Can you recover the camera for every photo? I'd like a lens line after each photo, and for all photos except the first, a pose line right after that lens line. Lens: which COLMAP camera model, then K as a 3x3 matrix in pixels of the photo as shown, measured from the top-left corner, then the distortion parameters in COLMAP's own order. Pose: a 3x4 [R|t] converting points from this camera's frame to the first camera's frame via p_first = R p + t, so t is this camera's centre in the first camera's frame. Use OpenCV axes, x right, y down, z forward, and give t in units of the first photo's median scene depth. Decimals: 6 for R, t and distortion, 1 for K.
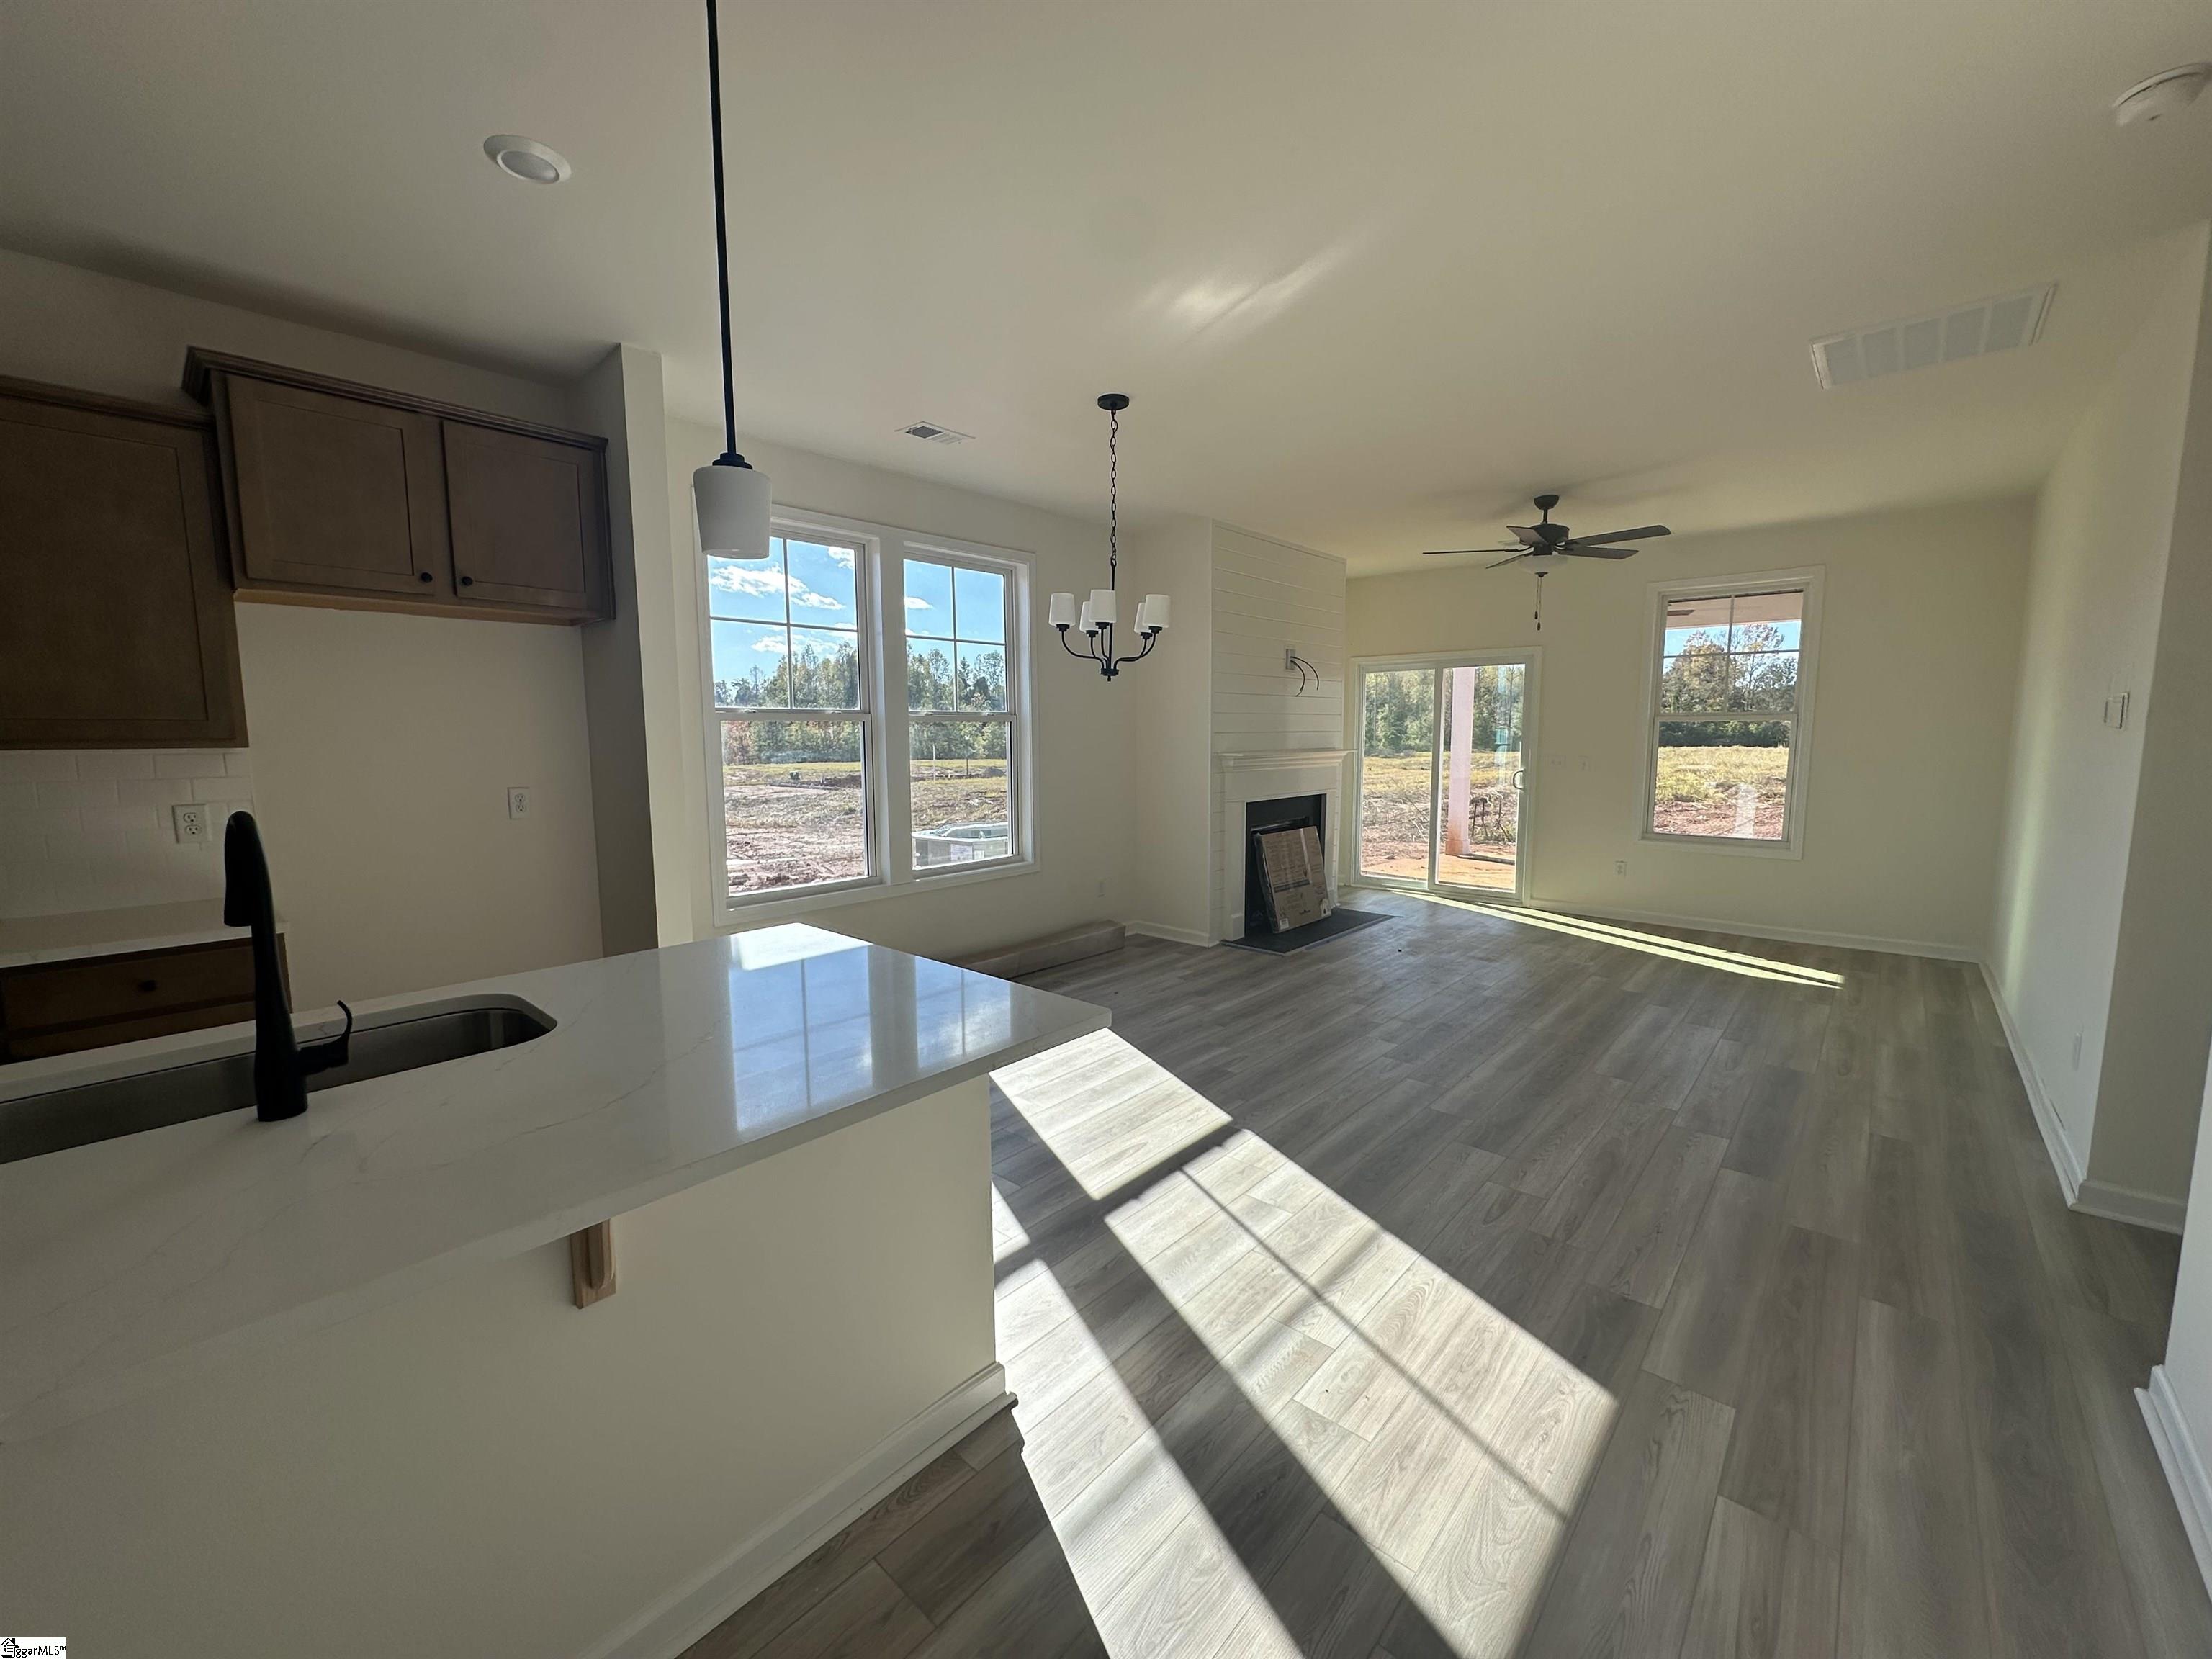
lens RADIAL K [[880.4, 0, 1099.3], [0, 880.4, 825.6], [0, 0, 1]] dist [-0.002583, 0.000350]
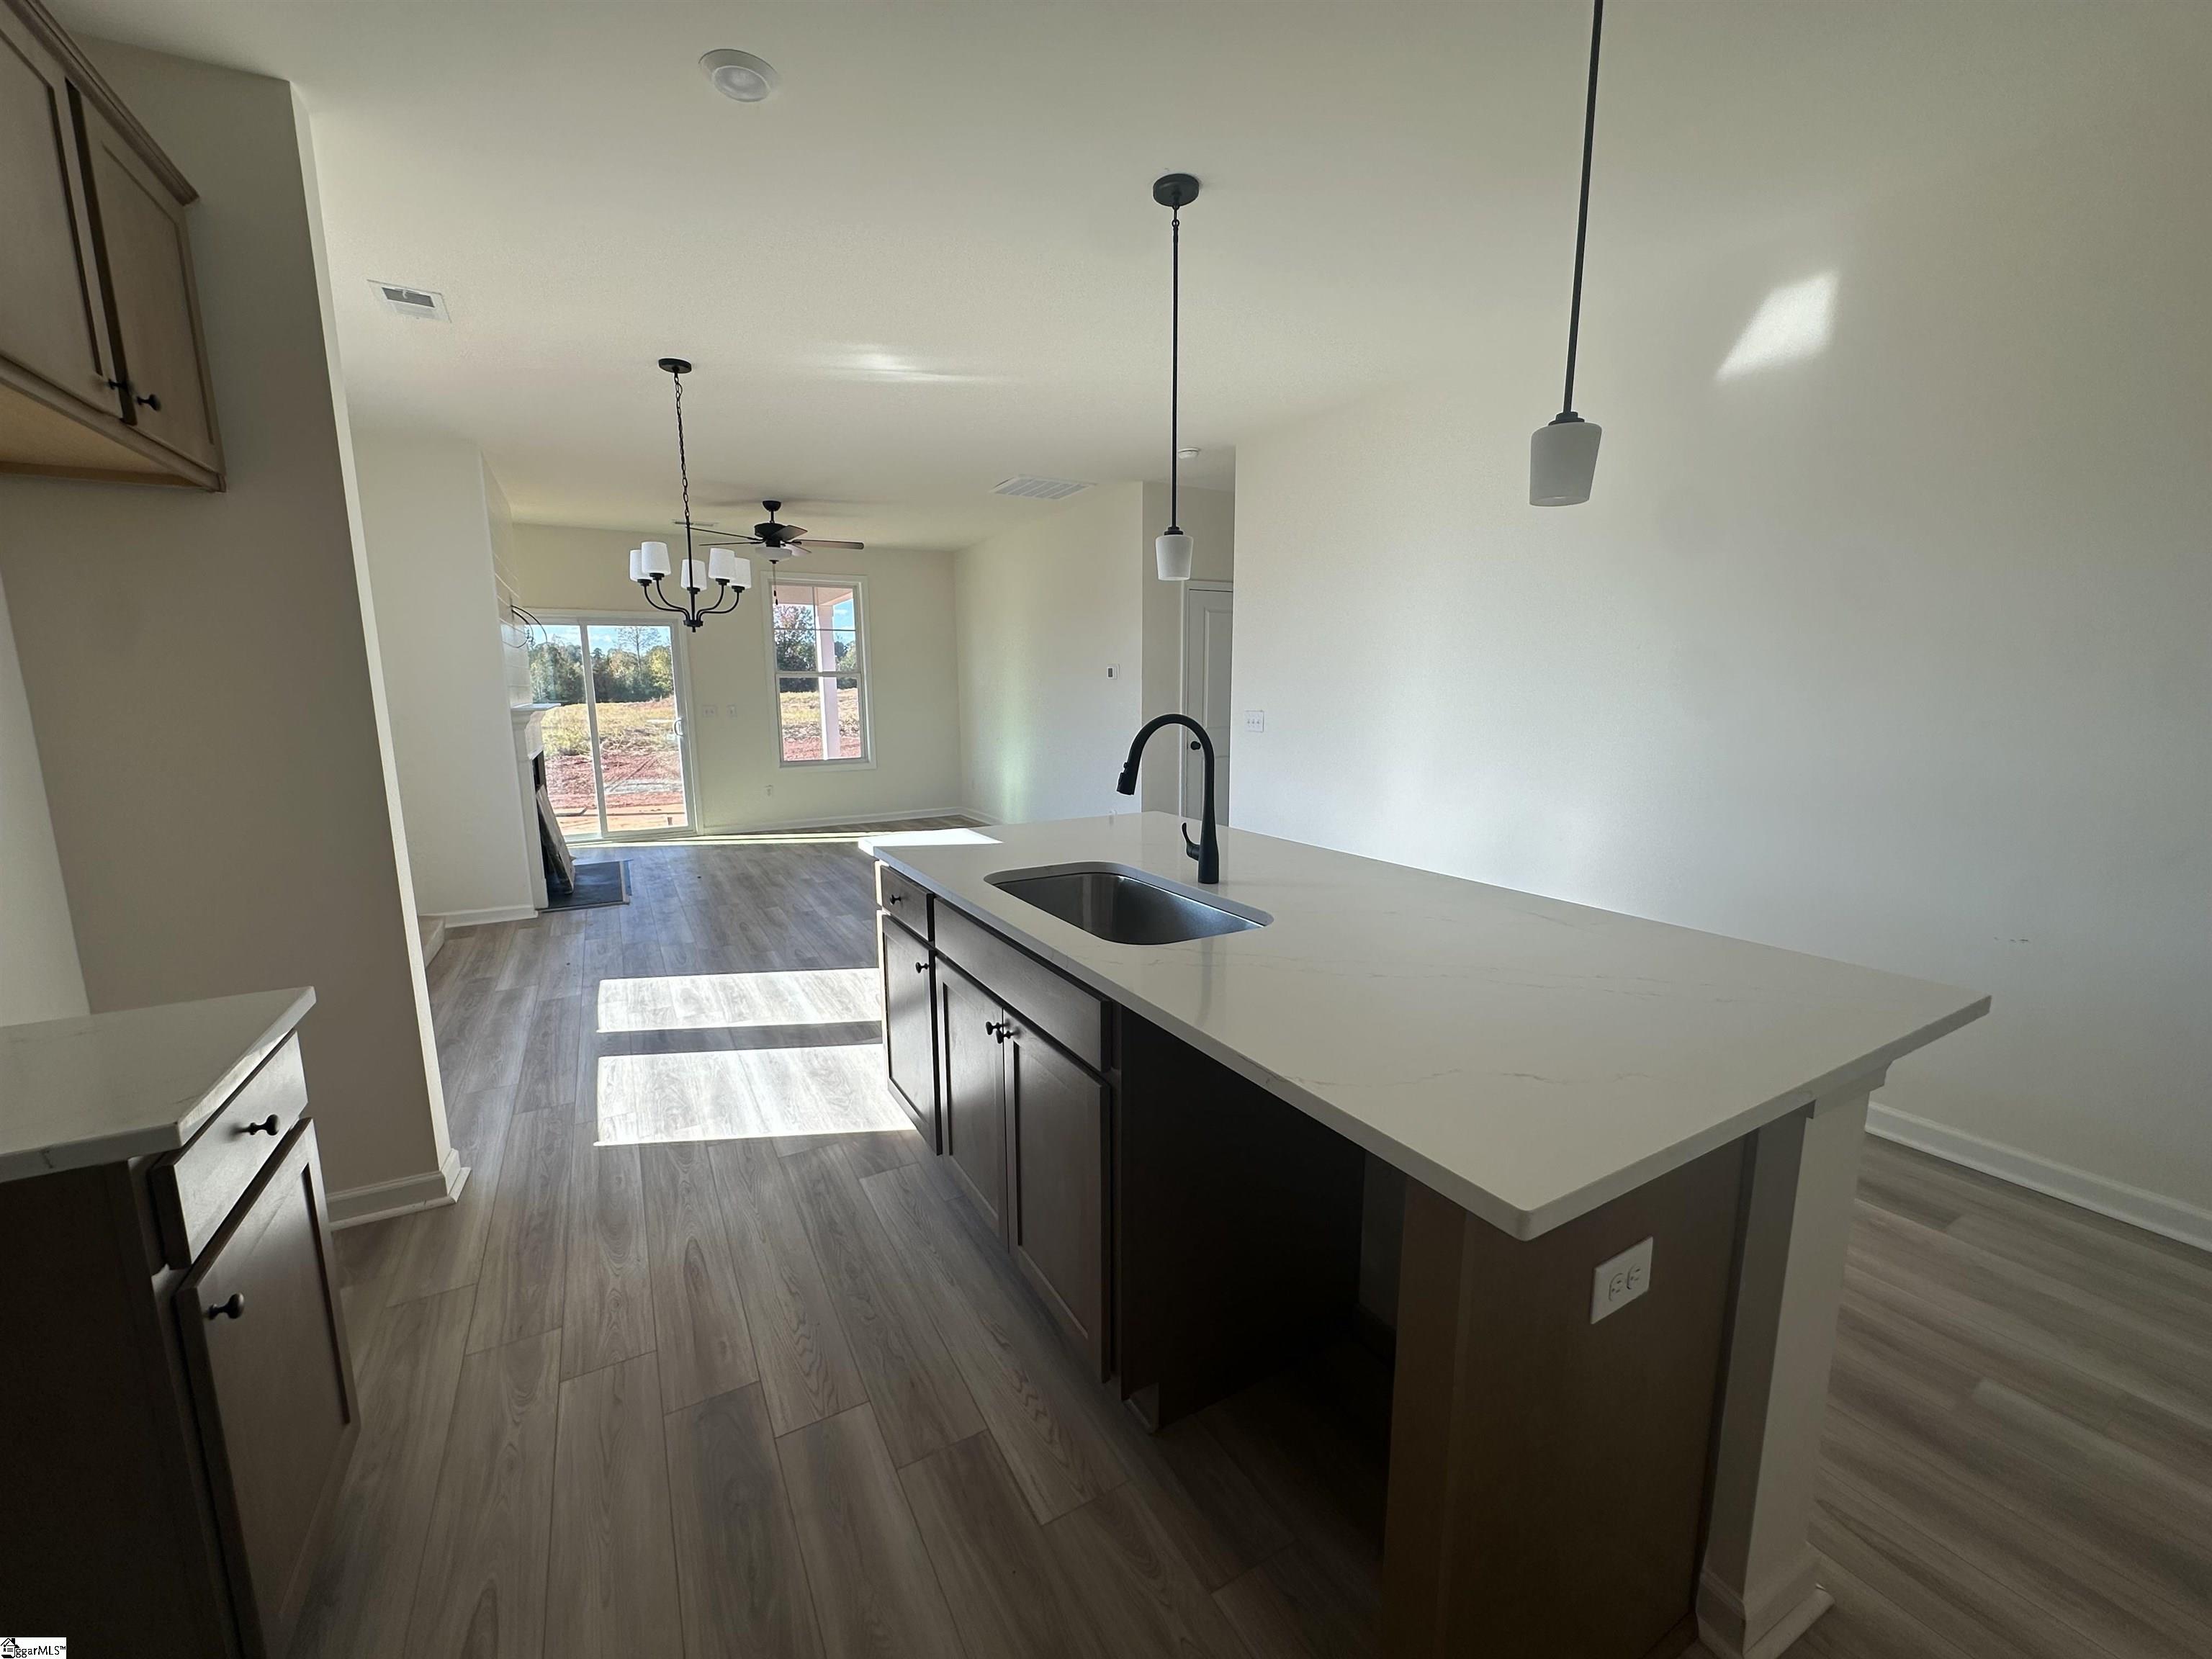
lens RADIAL K [[880.4, 0, 1102.1], [0, 880.4, 825.6], [0, 0, 1]] dist [-0.002583, 0.000350]
pose [[0.316244, -0.149648, 0.936801, -0.806442], [0.110092, 0.986597, 0.120438, -0.005870], [-0.942268, 0.065046, 0.328480, 0.186205]]
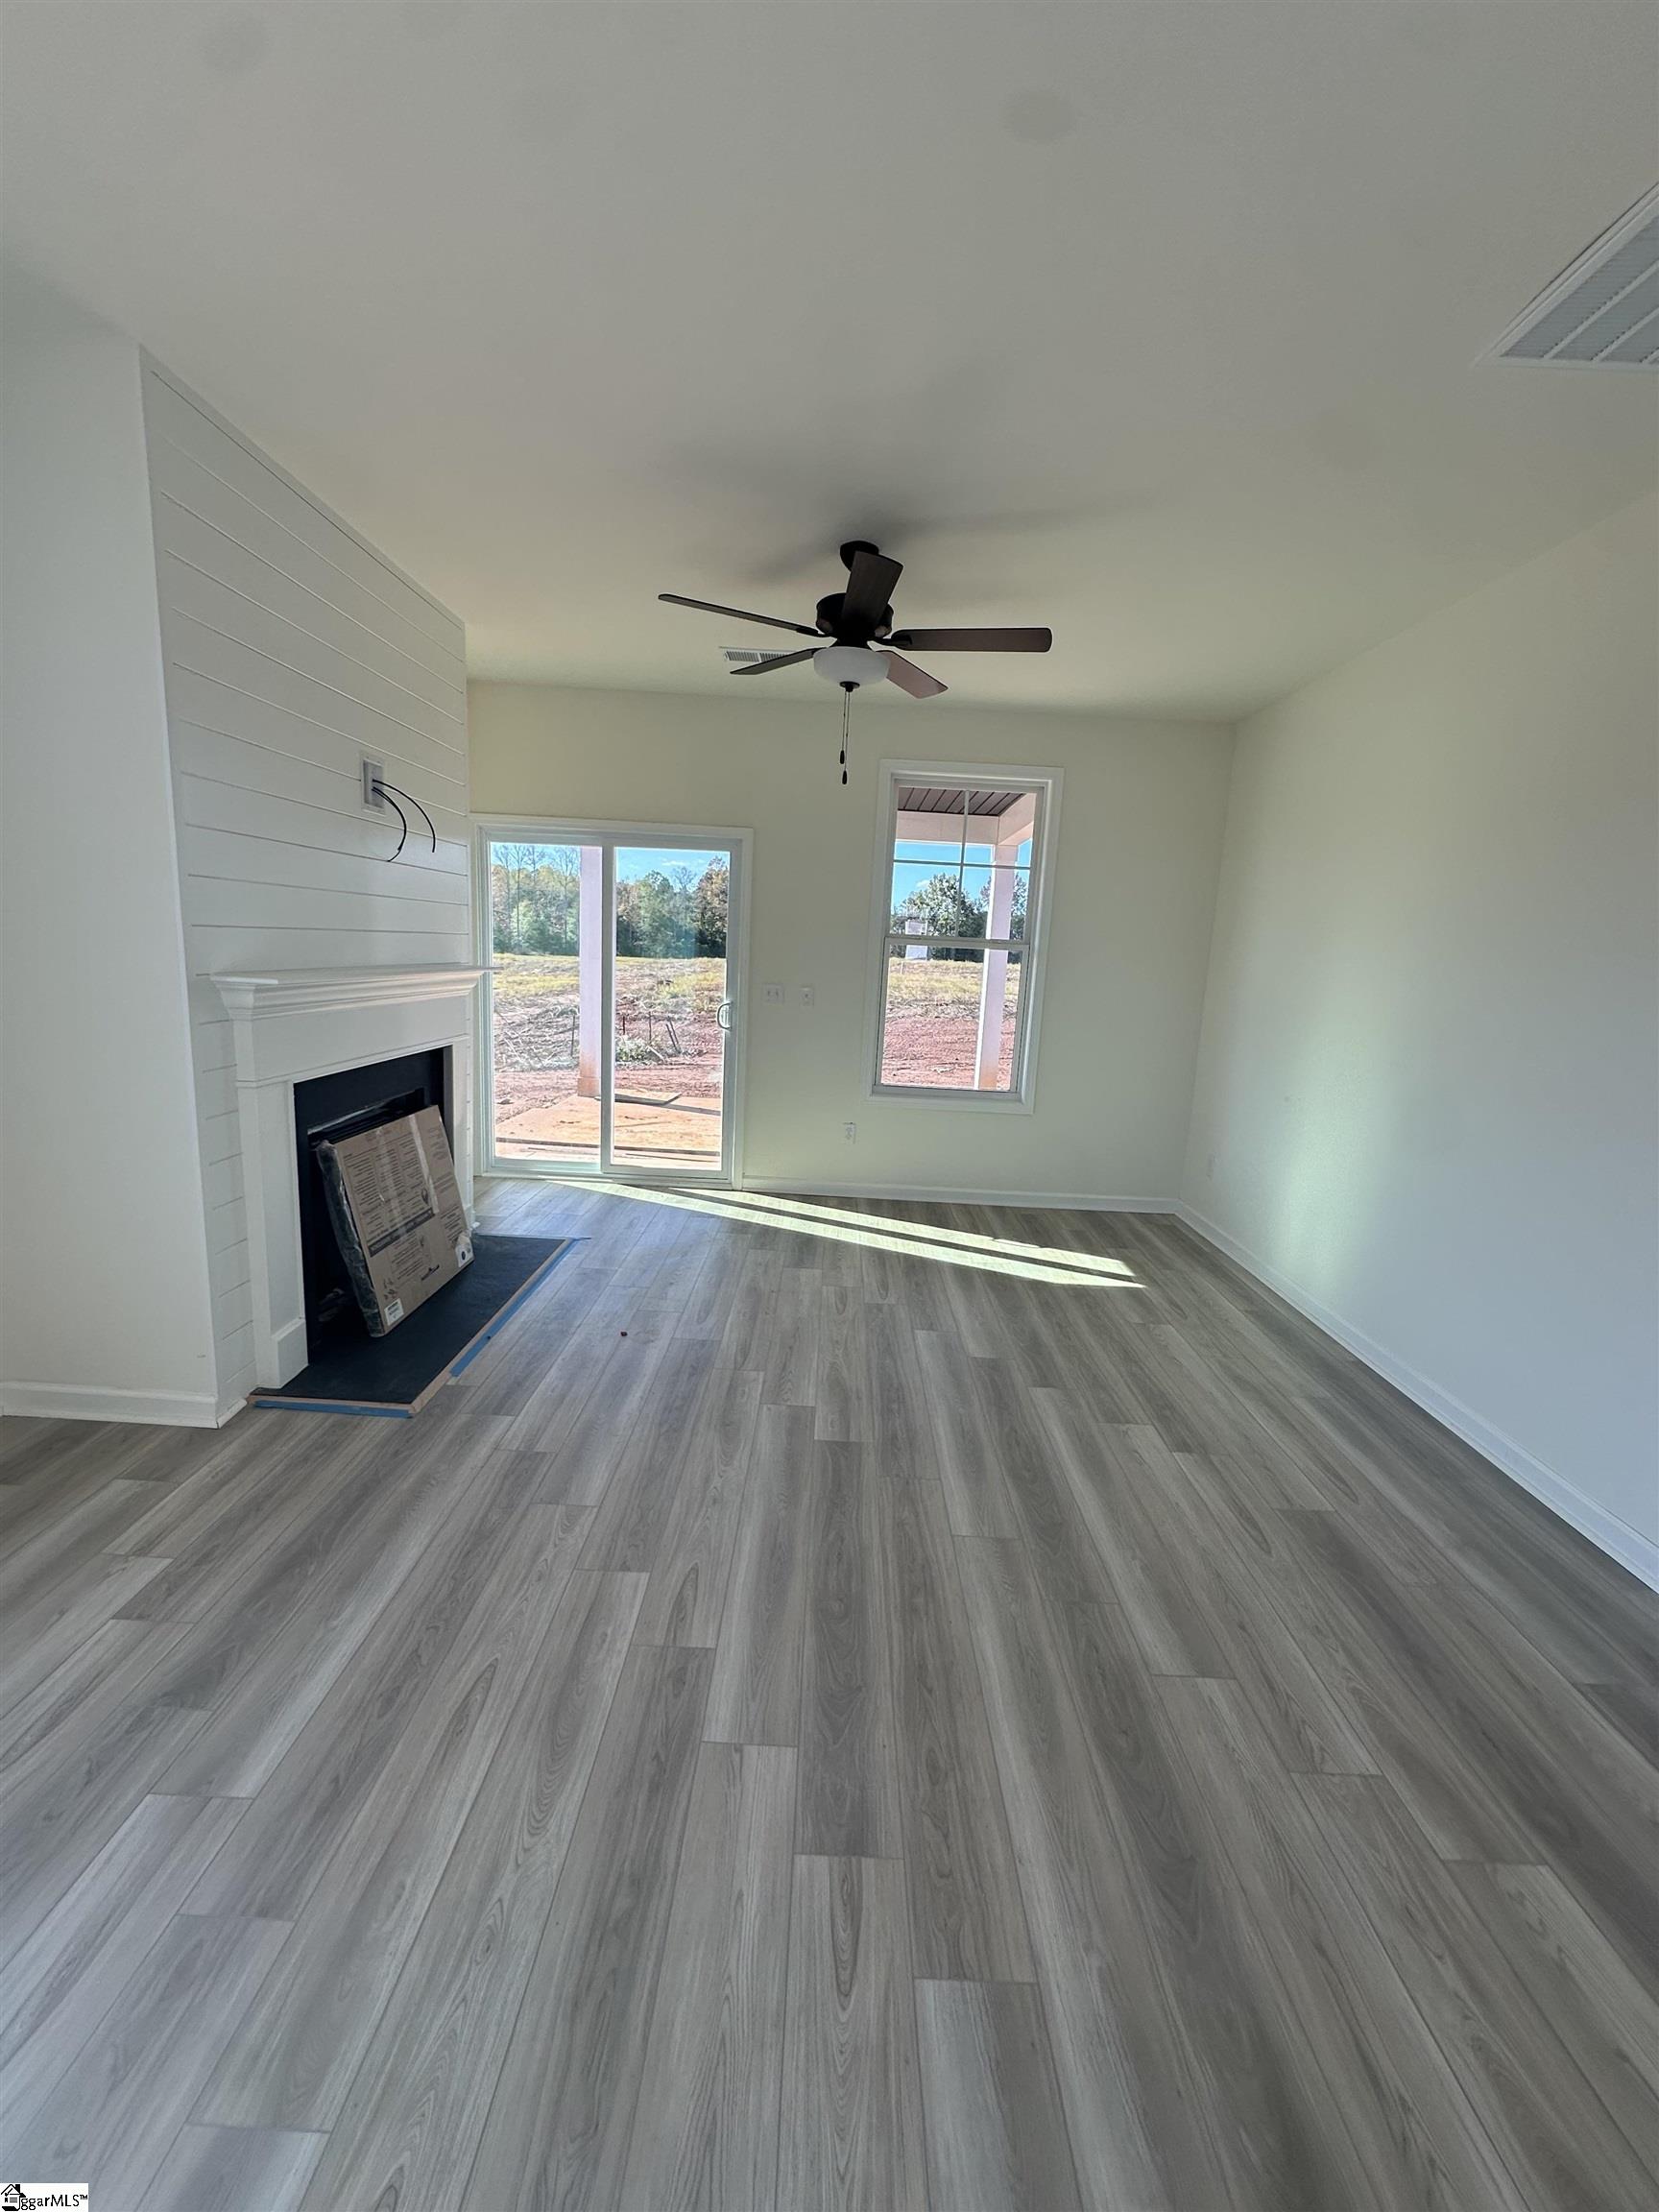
lens RADIAL K [[880.4, 0, 831.1], [0, 880.4, 1100.7], [0, 0, 1]] dist [-0.002583, 0.000350]
pose [[0.746932, -0.071102, 0.661088, 0.112179], [0.015965, 0.995897, 0.089074, -0.081800], [-0.664708, -0.055978, 0.745003, 0.723997]]
